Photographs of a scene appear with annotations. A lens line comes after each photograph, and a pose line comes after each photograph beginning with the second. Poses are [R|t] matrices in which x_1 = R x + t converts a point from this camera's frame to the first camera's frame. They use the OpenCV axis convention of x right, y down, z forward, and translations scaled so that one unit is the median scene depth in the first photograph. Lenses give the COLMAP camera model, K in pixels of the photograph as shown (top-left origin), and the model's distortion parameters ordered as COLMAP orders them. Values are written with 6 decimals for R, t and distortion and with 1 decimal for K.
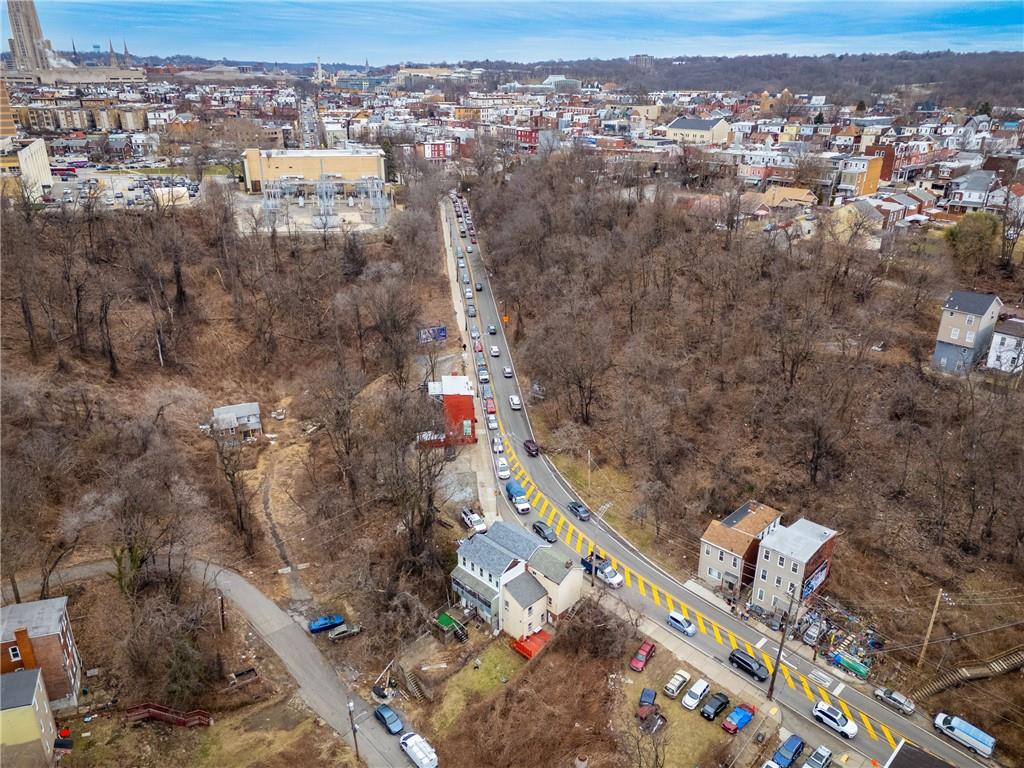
lens RADIAL K [[758.9, 0, 513.5], [0, 758.9, 384.3], [0, 0, 1]] dist [0.027984, 0.000893]
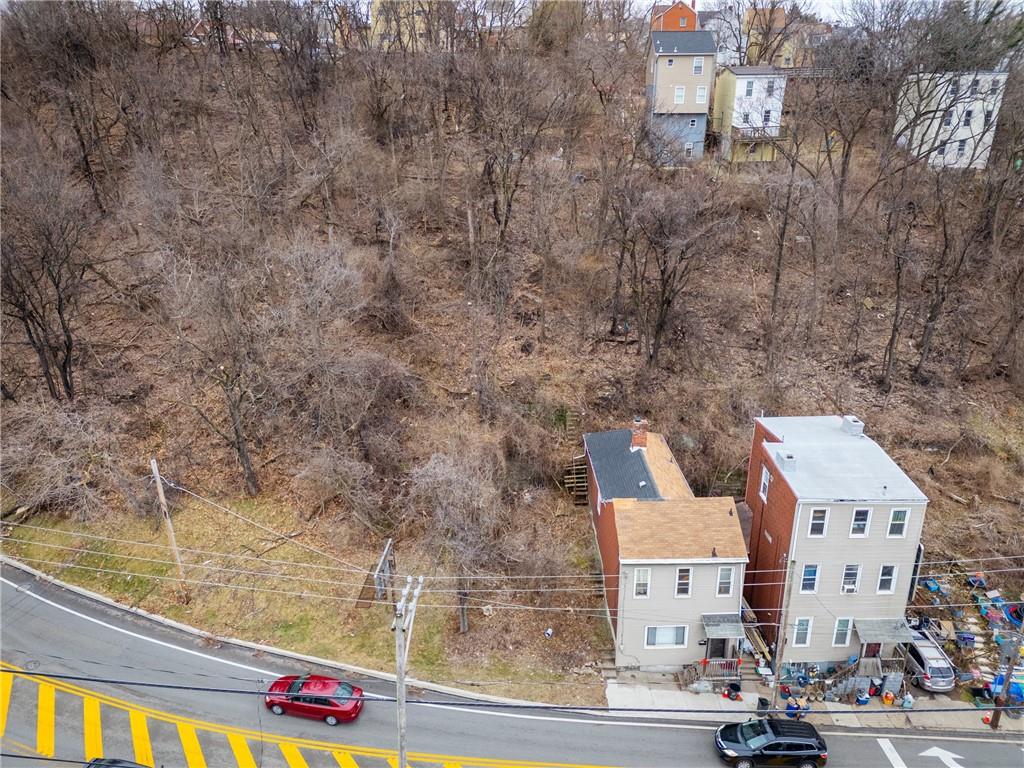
lens RADIAL K [[758.9, 0, 515.7], [0, 758.9, 384.3], [0, 0, 1]] dist [0.027984, 0.000893]
pose [[0.698195, -0.261204, 0.666556, 0.004549], [0.281145, 0.956303, 0.080259, 0.085904], [-0.658394, 0.131362, 0.741122, 0.774574]]
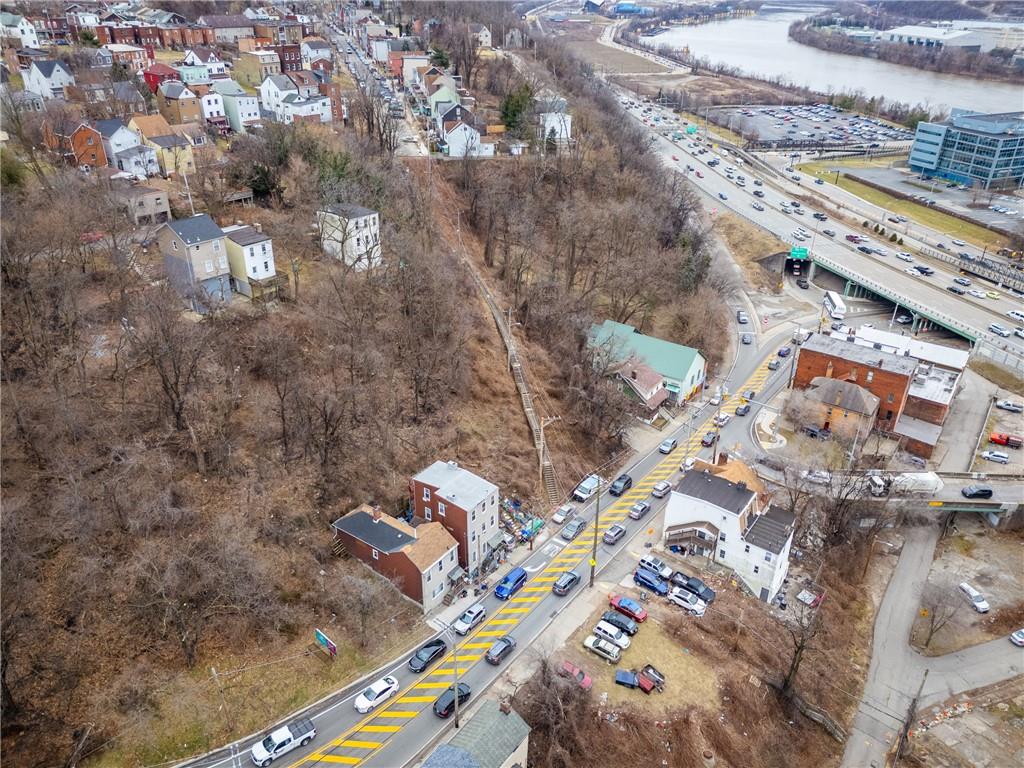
lens RADIAL K [[758.9, 0, 510.3], [0, 758.9, 383.6], [0, 0, 1]] dist [0.027984, 0.000893]
pose [[-0.142325, -0.475049, 0.868373, -0.366682], [0.373052, 0.786866, 0.491603, -0.312882], [-0.916829, 0.393916, 0.065227, 0.796169]]
